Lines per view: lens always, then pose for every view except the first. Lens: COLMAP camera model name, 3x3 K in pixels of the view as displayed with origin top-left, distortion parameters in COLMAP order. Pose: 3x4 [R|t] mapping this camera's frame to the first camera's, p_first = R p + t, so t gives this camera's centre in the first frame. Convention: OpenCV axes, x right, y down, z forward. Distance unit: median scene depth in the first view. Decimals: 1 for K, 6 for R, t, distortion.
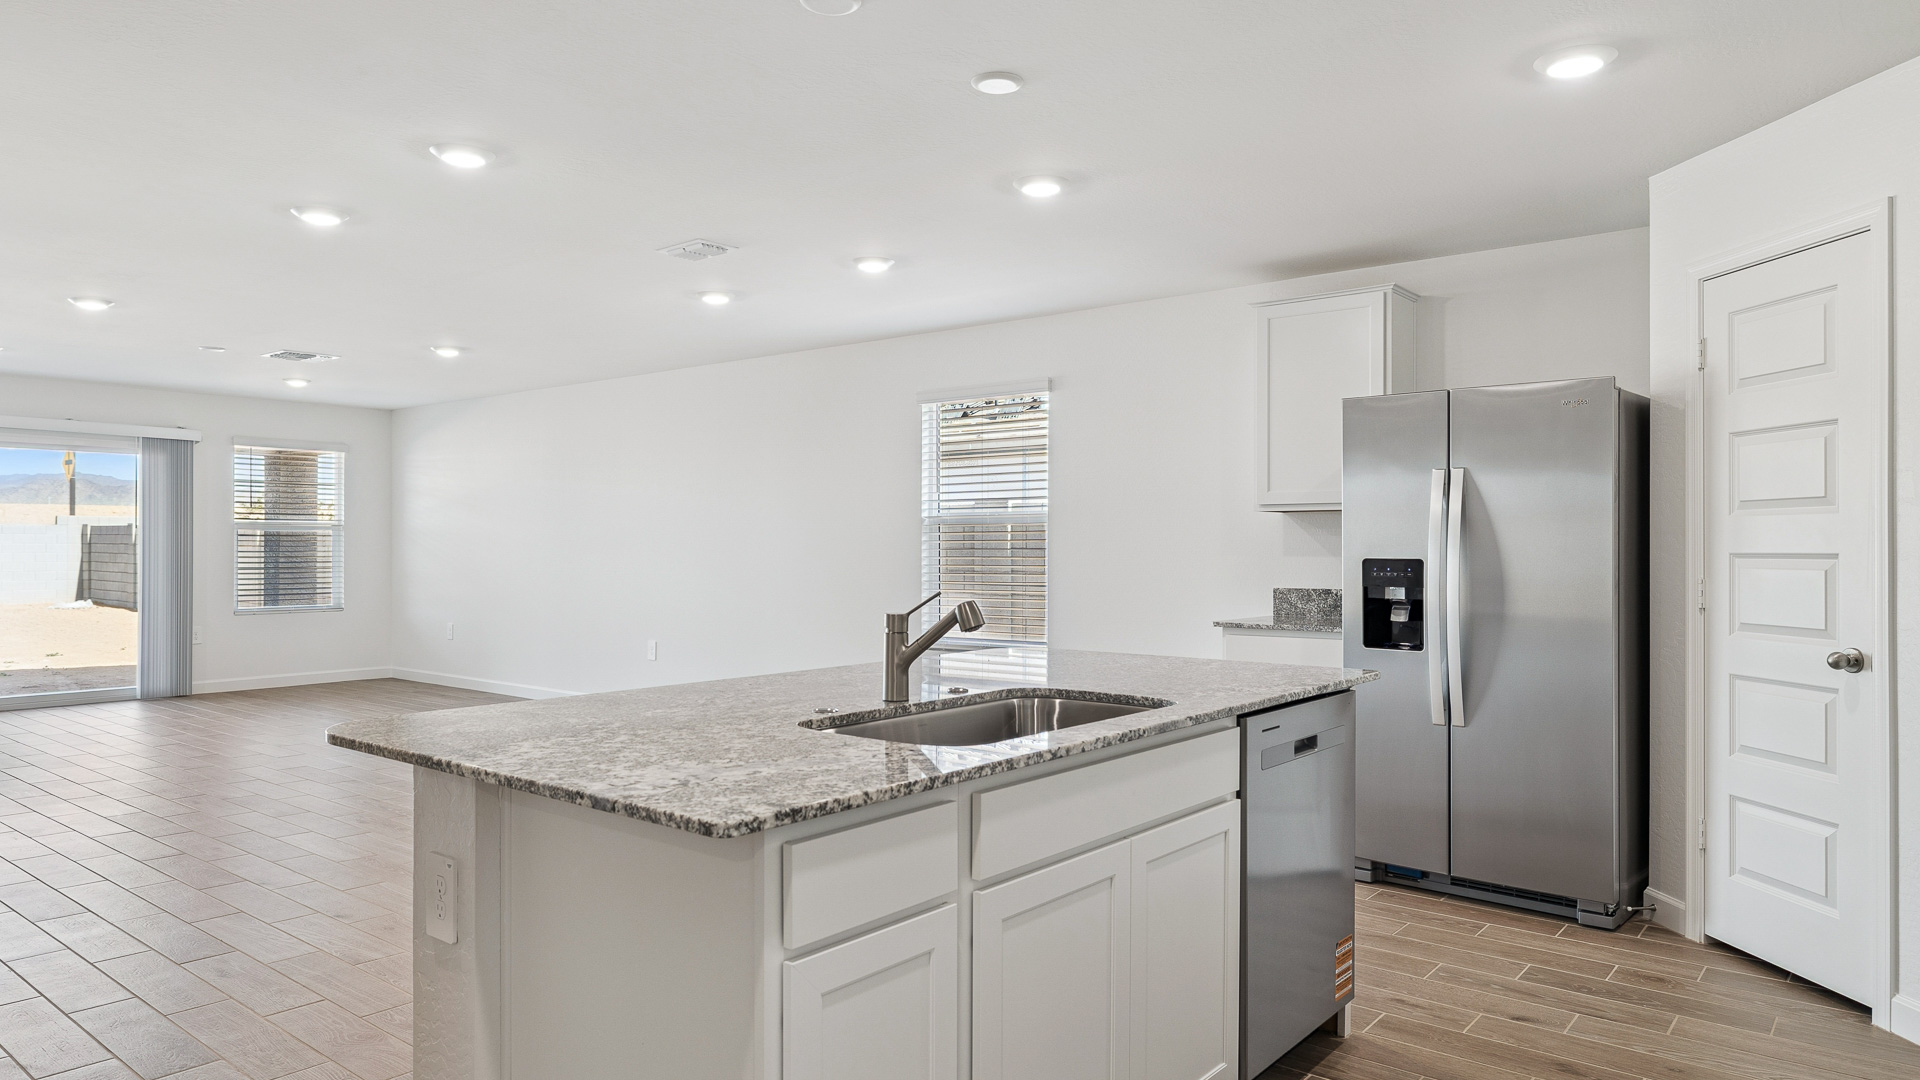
lens RADIAL K [[1180.0, 0, 962.2], [0, 1180.0, 537.7], [0, 0, 1]] dist [0.000954, 0.000050]
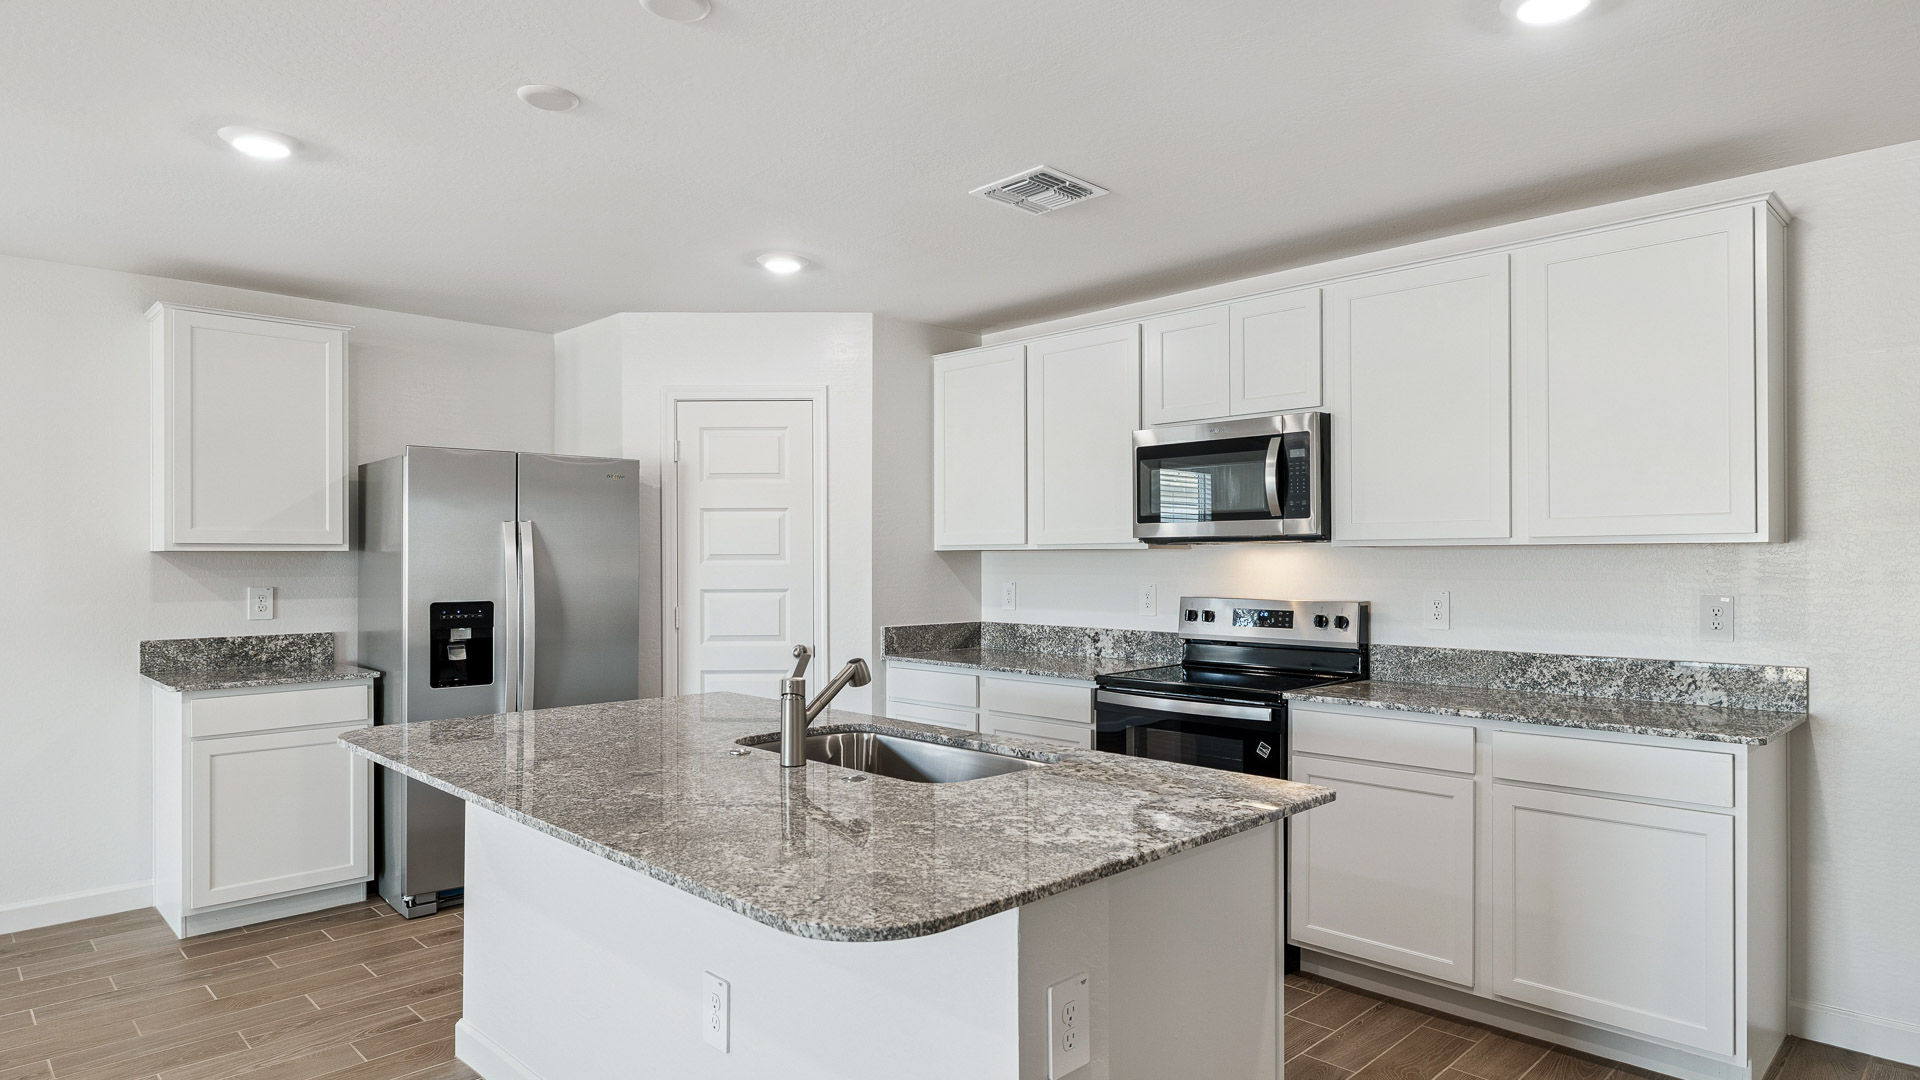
lens RADIAL K [[1100.6, 0, 962.3], [0, 1100.6, 549.9], [0, 0, 1]] dist [0.002030, 0.000037]
pose [[0.110406, 0.002287, 0.993884, -0.578091], [-0.002754, 0.999994, -0.001995, -0.028588], [-0.993883, -0.002517, 0.110411, 0.435970]]
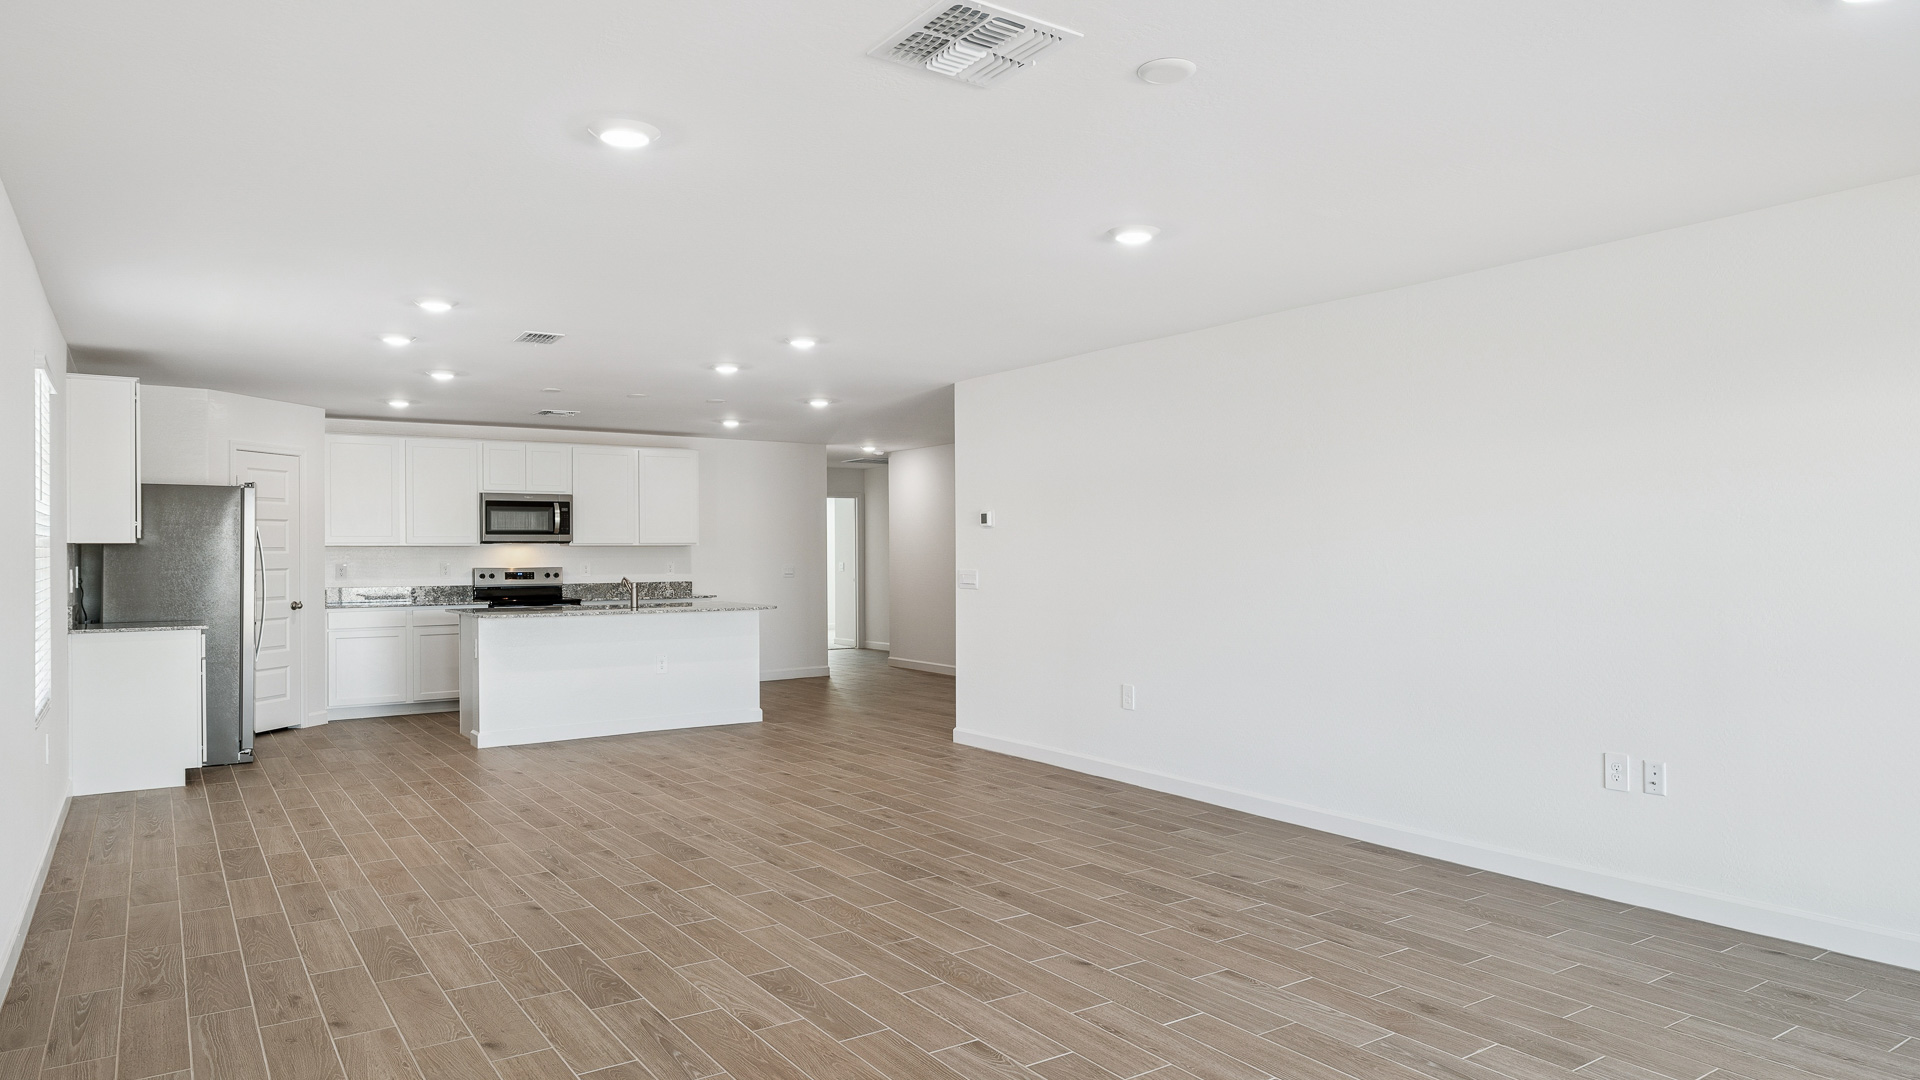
lens RADIAL K [[1180.0, 0, 960.2], [0, 1180.0, 544.7], [0, 0, 1]] dist [0.000954, 0.000050]
pose [[-0.957992, 0.002318, 0.286784, -1.154330], [-0.000708, 0.999945, -0.010447, -0.009496], [-0.286793, -0.010211, -0.957938, 2.368788]]
